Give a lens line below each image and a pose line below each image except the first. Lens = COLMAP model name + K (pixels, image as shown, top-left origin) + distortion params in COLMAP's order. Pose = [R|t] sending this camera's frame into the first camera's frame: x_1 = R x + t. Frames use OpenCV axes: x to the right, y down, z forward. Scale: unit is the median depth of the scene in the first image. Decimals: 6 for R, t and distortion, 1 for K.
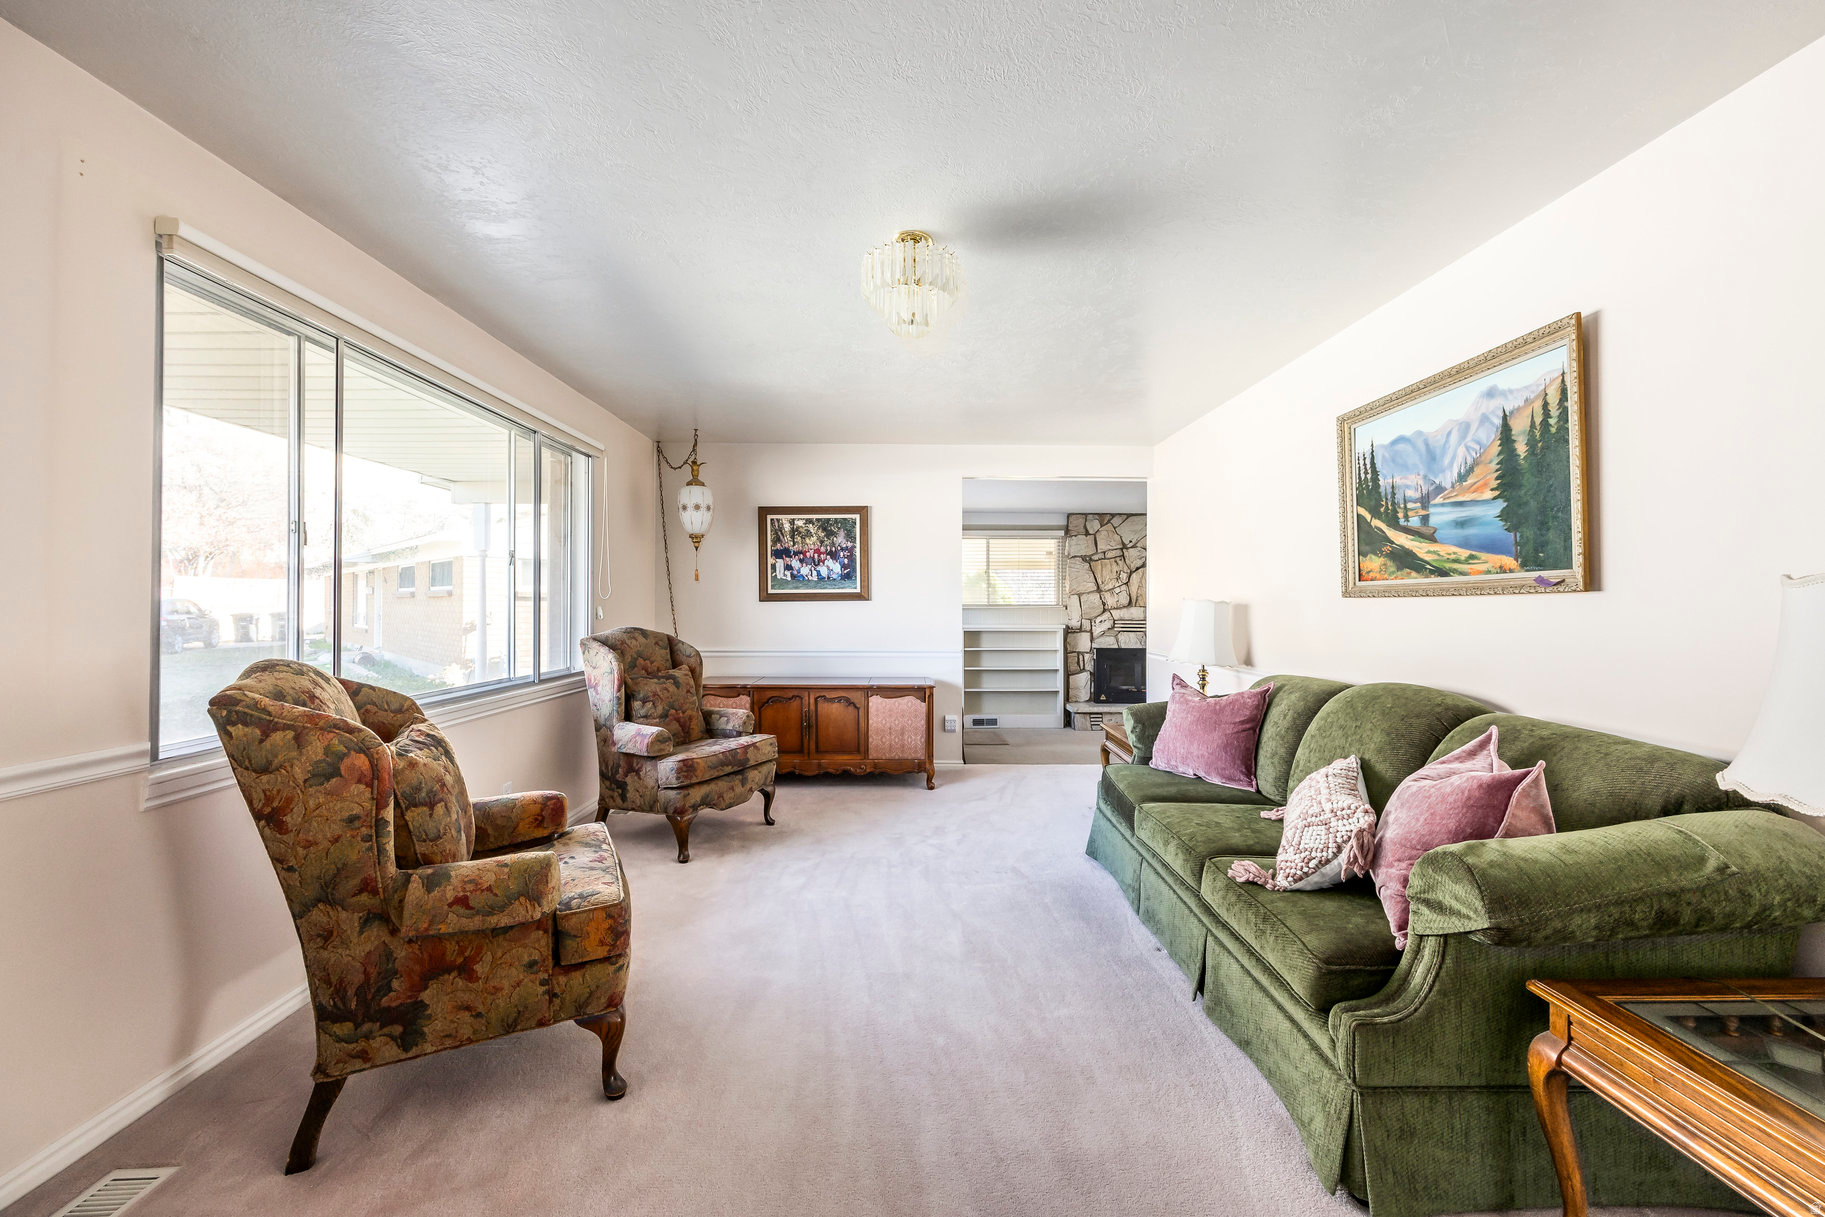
lens RADIAL K [[725.8, 0, 911.0], [0, 725.8, 598.5], [0, 0, 1]] dist [0.002682, 0.000453]
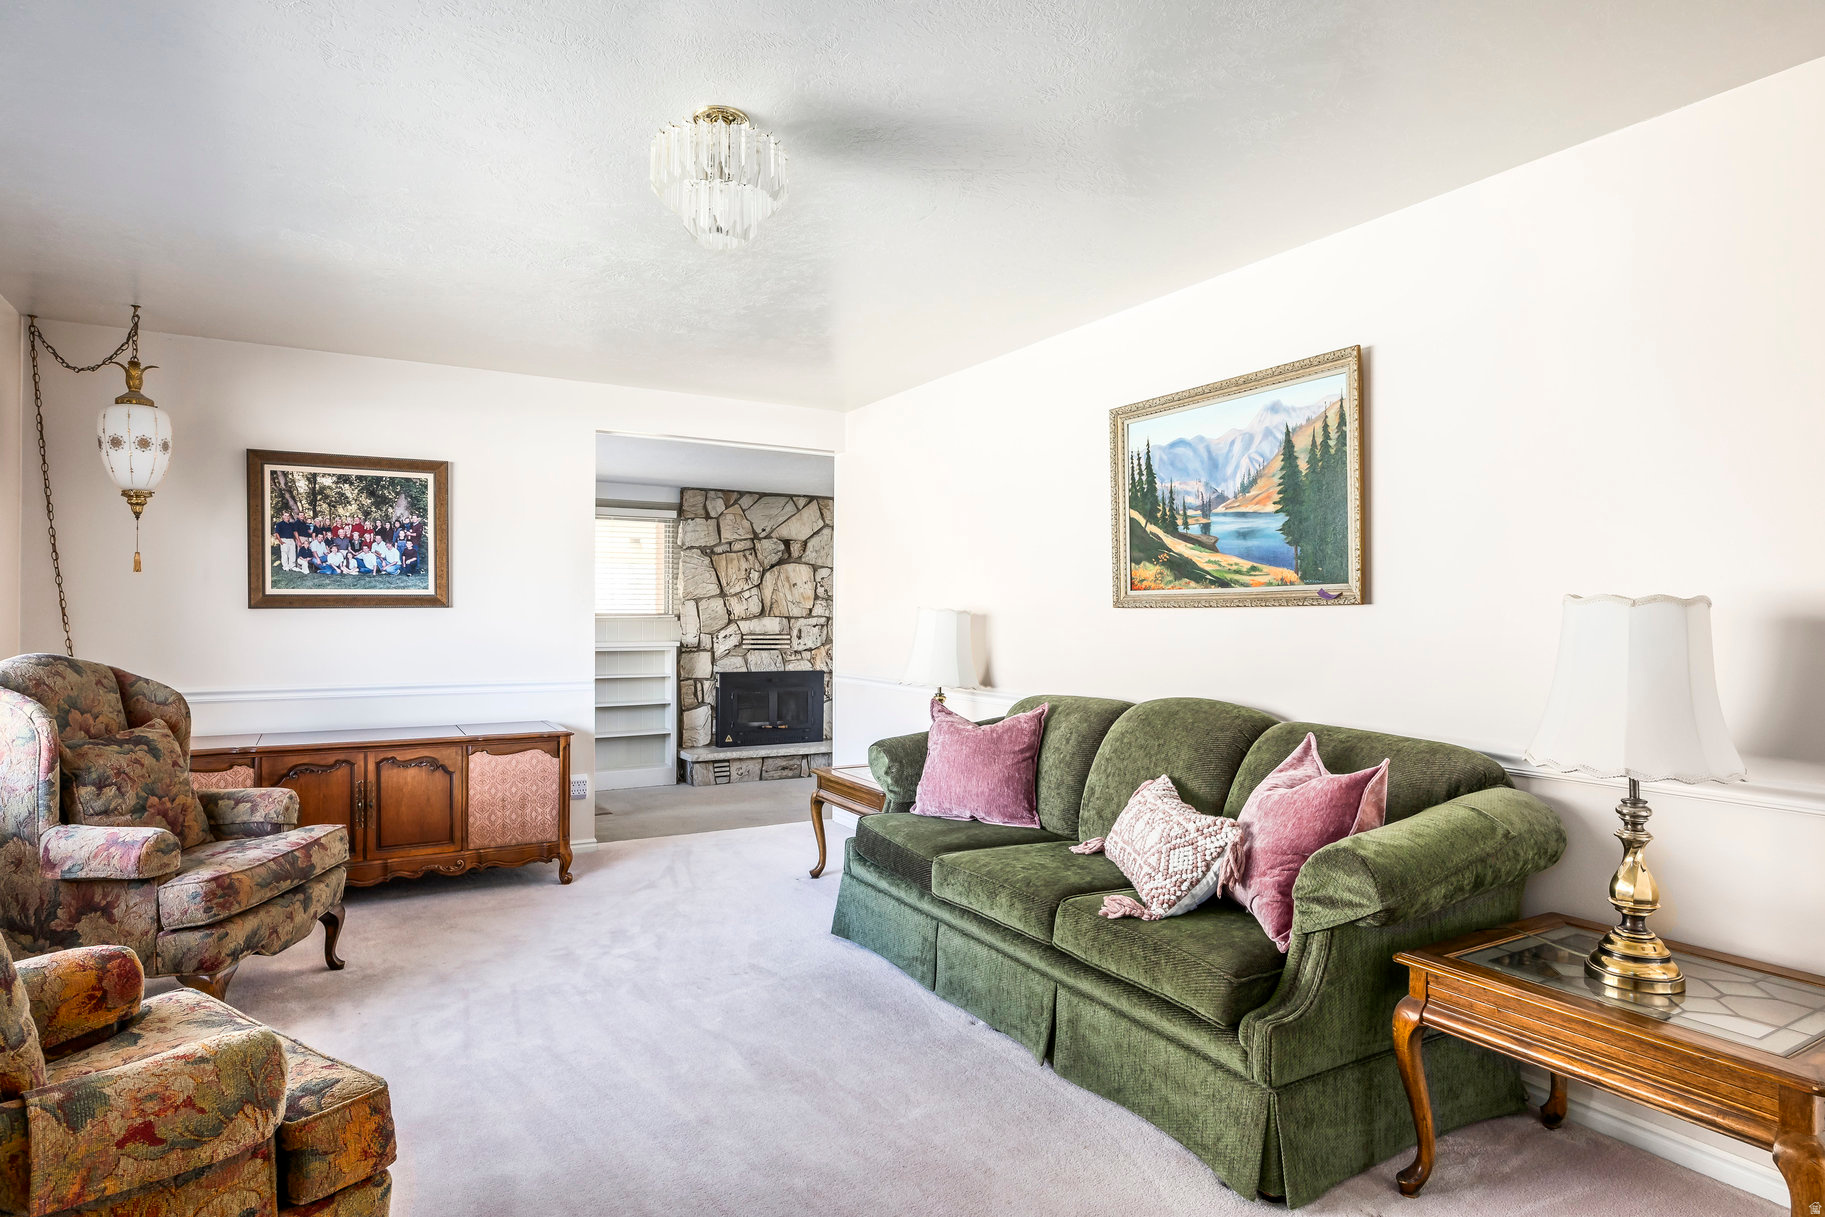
lens RADIAL K [[1020.2, 0, 914.0], [0, 1020.2, 613.8], [0, 0, 1]] dist [0.003327, -0.003939]
pose [[0.871952, 0.001498, 0.489588, -0.260777], [-0.006016, 0.999953, 0.007655, -0.002088], [-0.489554, -0.009620, 0.871920, 0.001343]]
